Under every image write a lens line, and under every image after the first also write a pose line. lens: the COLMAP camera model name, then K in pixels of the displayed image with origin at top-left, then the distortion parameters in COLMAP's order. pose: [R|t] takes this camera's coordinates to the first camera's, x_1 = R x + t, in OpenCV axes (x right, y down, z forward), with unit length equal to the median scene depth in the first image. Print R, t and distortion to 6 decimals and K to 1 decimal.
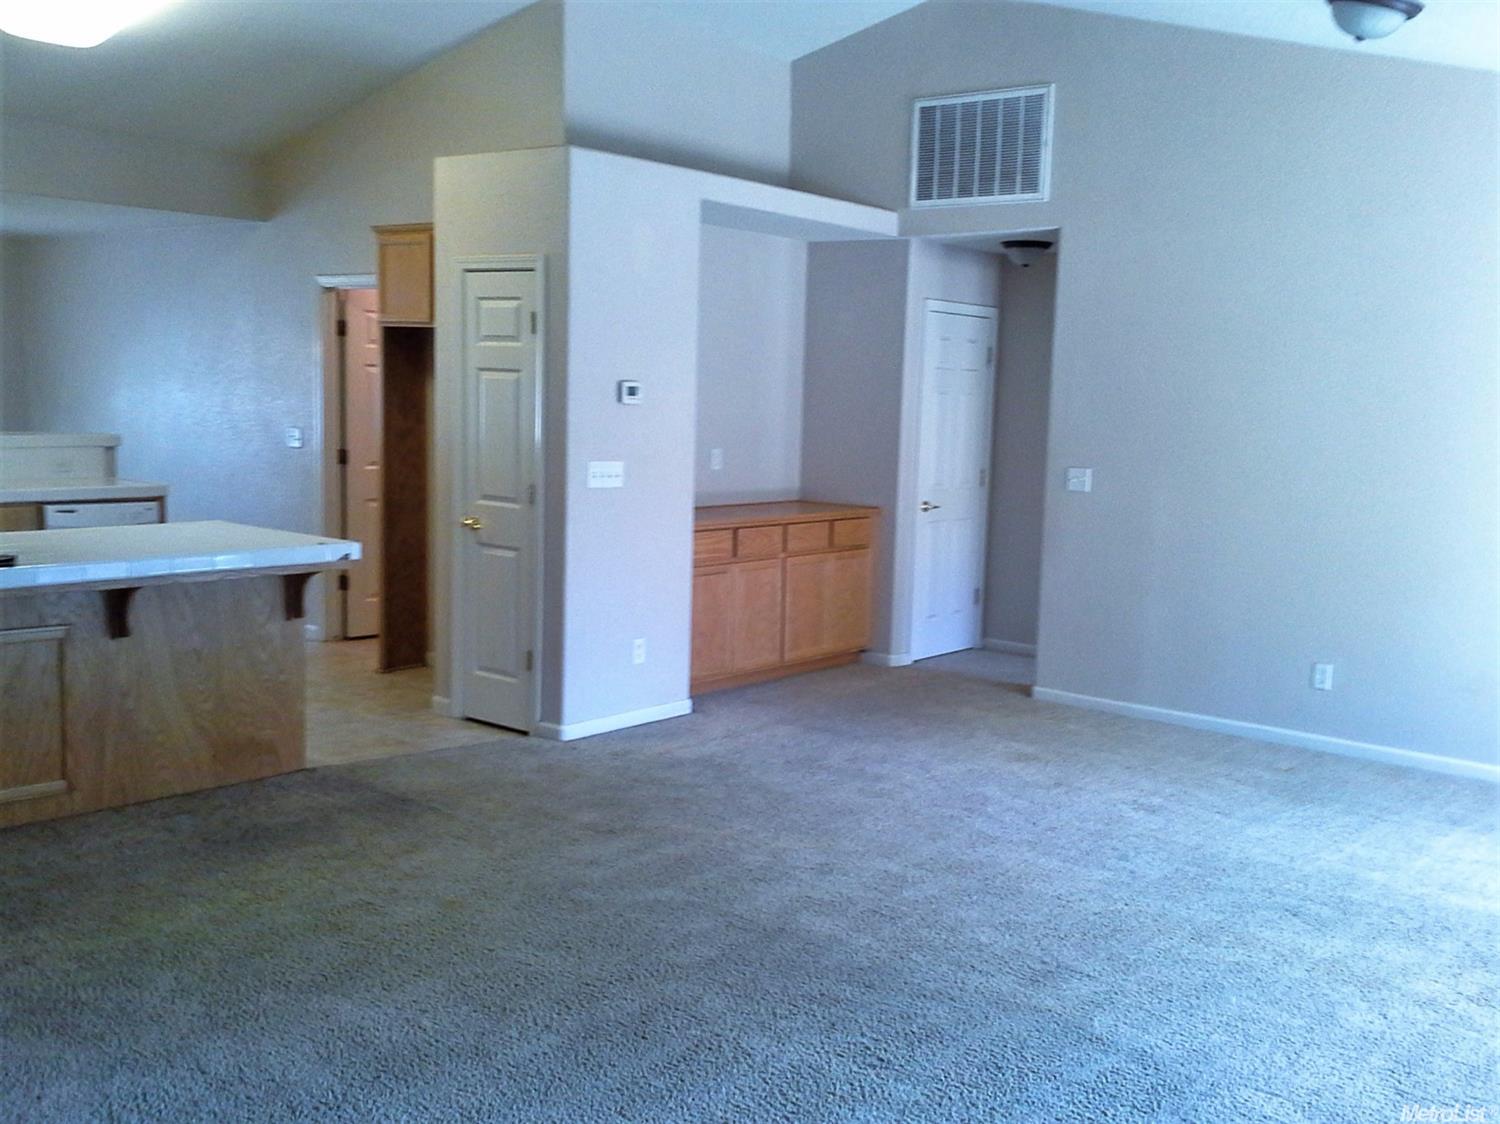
lens RADIAL K [[1458.6, 0, 760.9], [0, 1458.6, 568.5], [0, 0, 1]] dist [0.048064, -0.127154]
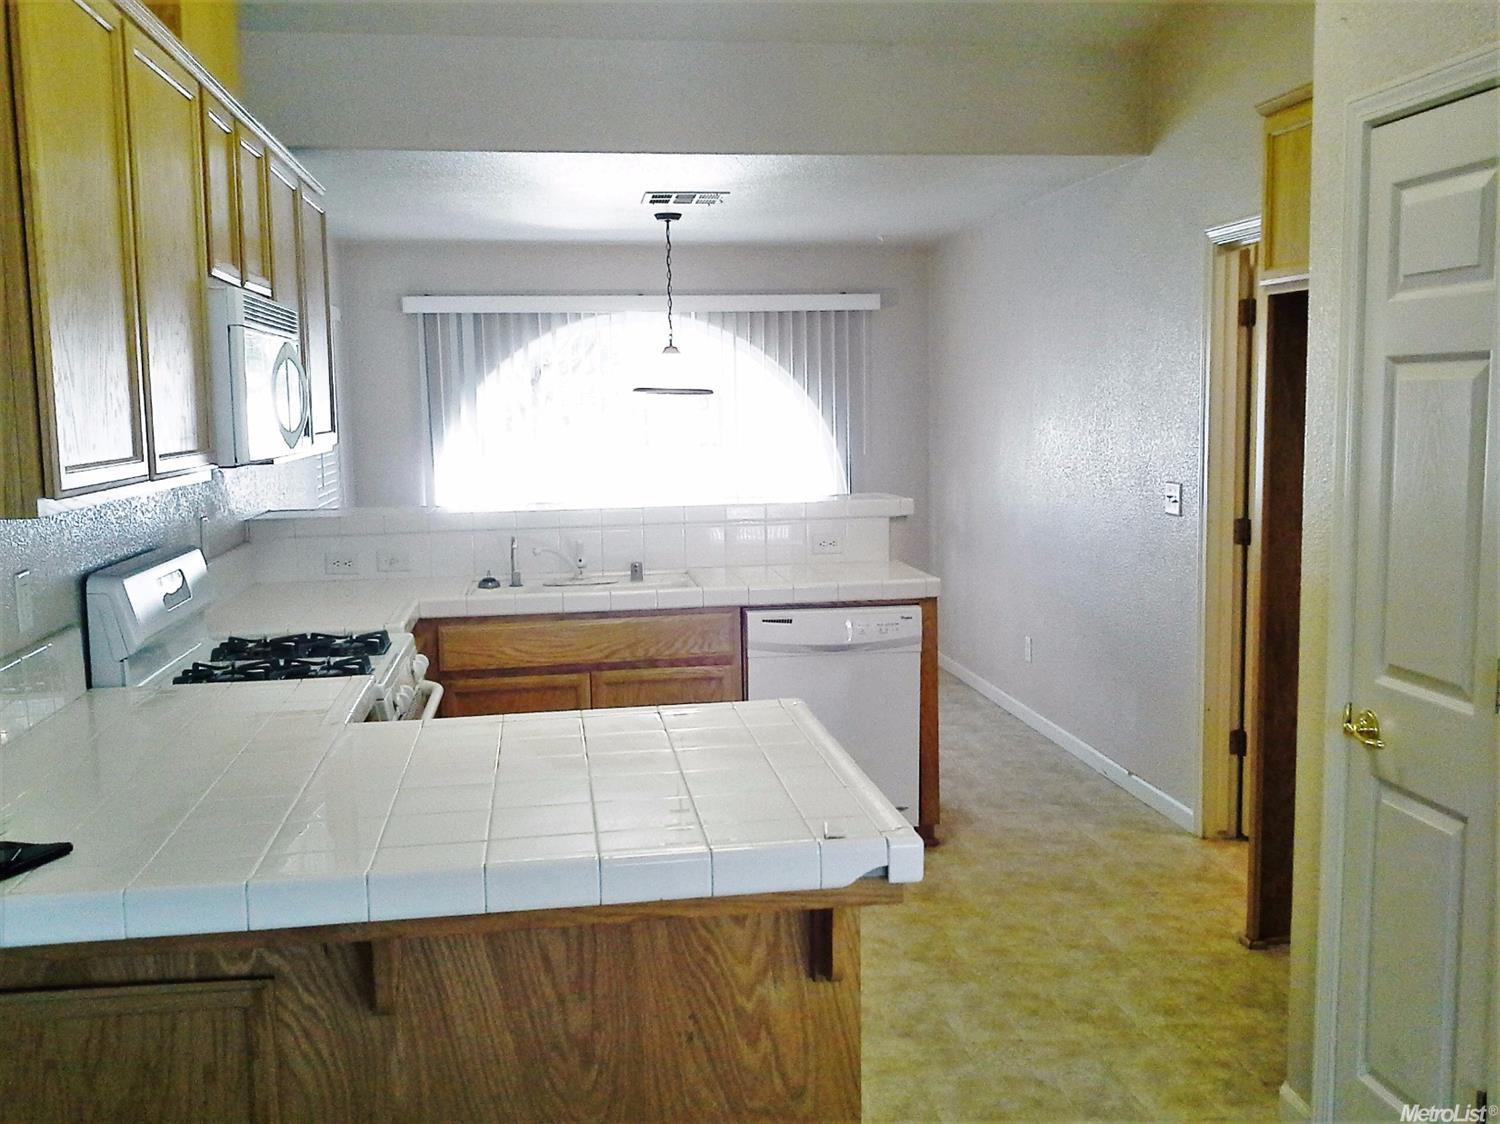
lens RADIAL K [[1414.2, 0, 770.6], [0, 1414.2, 563.4], [0, 0, 1]] dist [0.119765, -0.335664]
pose [[0.735221, 0.025751, -0.677338, -0.049518], [-0.037631, 0.999288, -0.002856, -0.073464], [0.676782, 0.027589, 0.735666, 0.607753]]
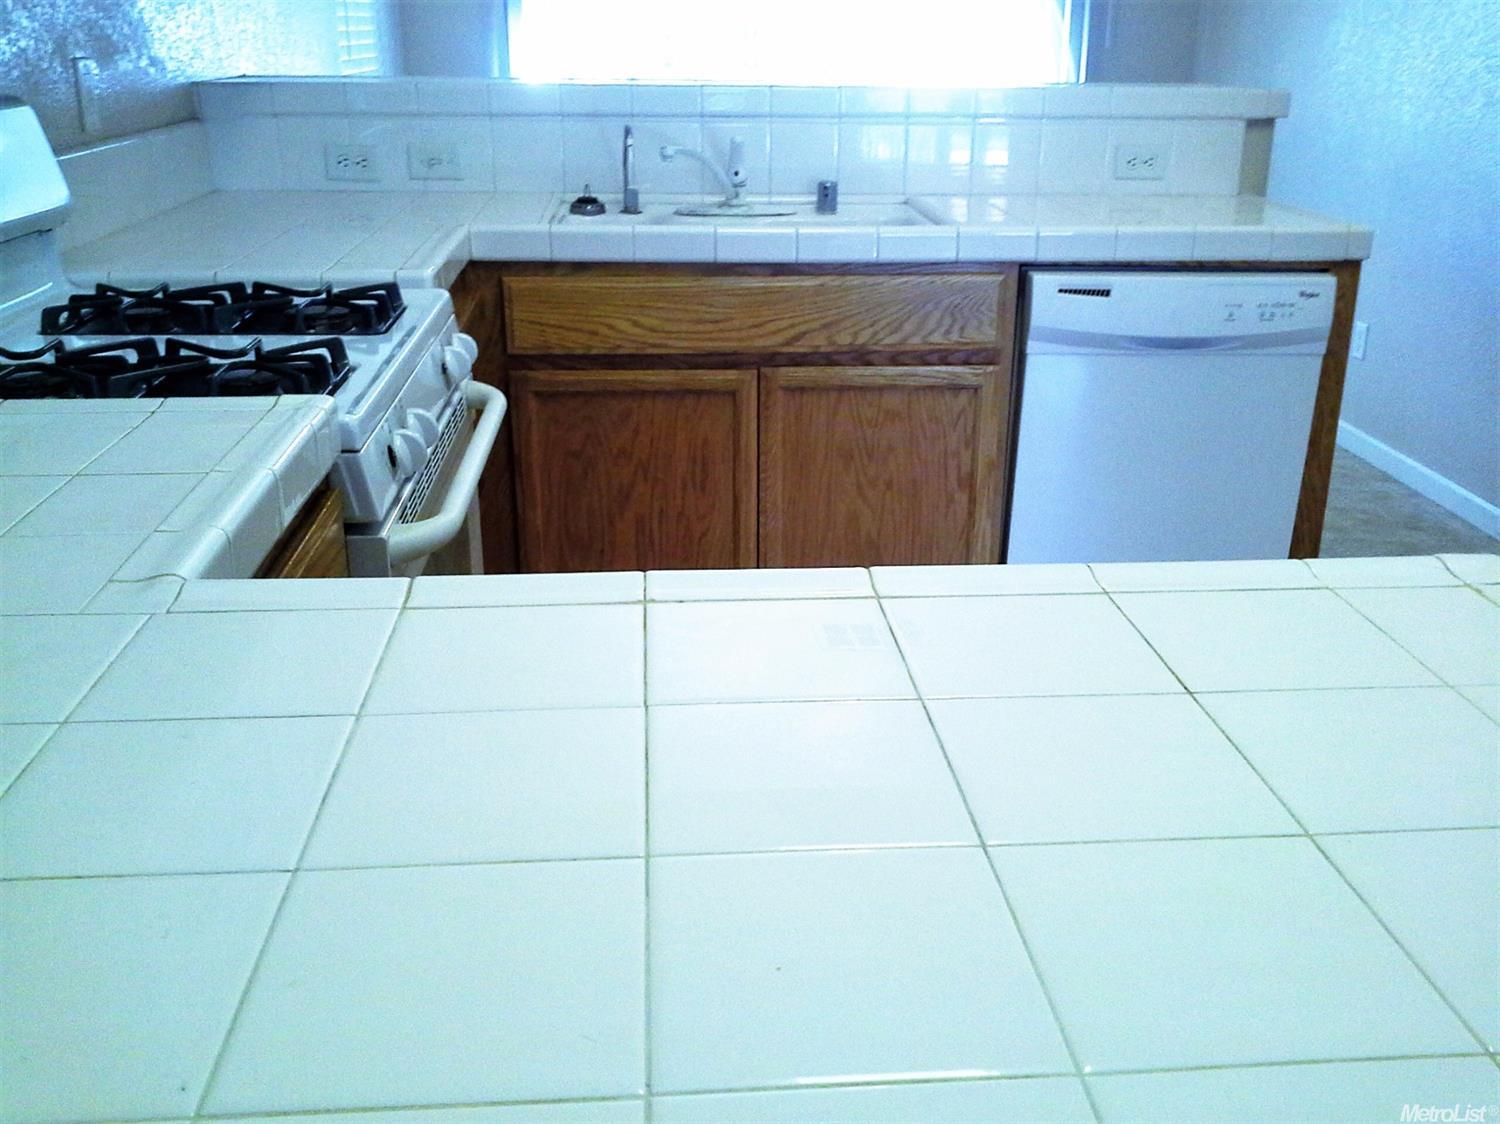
lens RADIAL K [[1414.2, 0, 770.6], [0, 1414.2, 563.4], [0, 0, 1]] dist [0.119765, -0.335664]
pose [[0.687388, 0.225834, -0.690287, -0.300898], [-0.076498, 0.967655, 0.240401, -0.062226], [0.722250, -0.112443, 0.682430, 0.788368]]
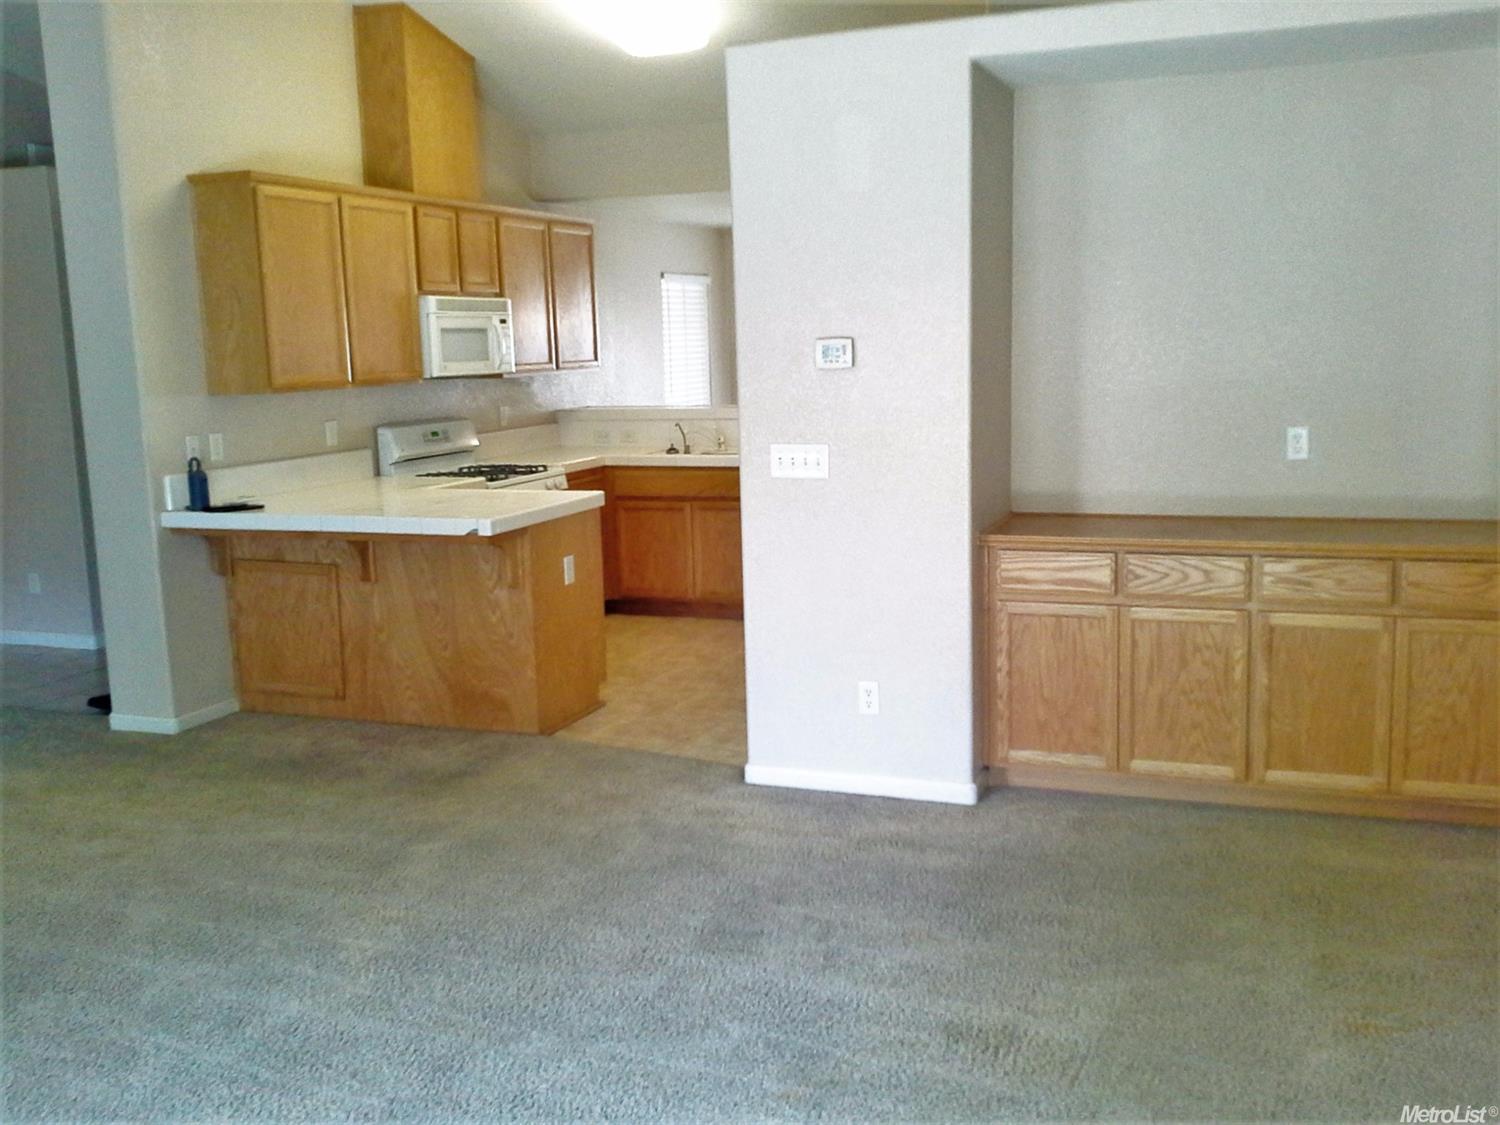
lens RADIAL K [[1414.2, 0, 770.6], [0, 1414.2, 563.9], [0, 0, 1]] dist [0.119765, -0.335664]
pose [[0.313452, 0.105613, -0.943713, 0.613866], [-0.077154, 0.993343, 0.085541, -0.074141], [0.946464, 0.045999, 0.319514, 0.752769]]
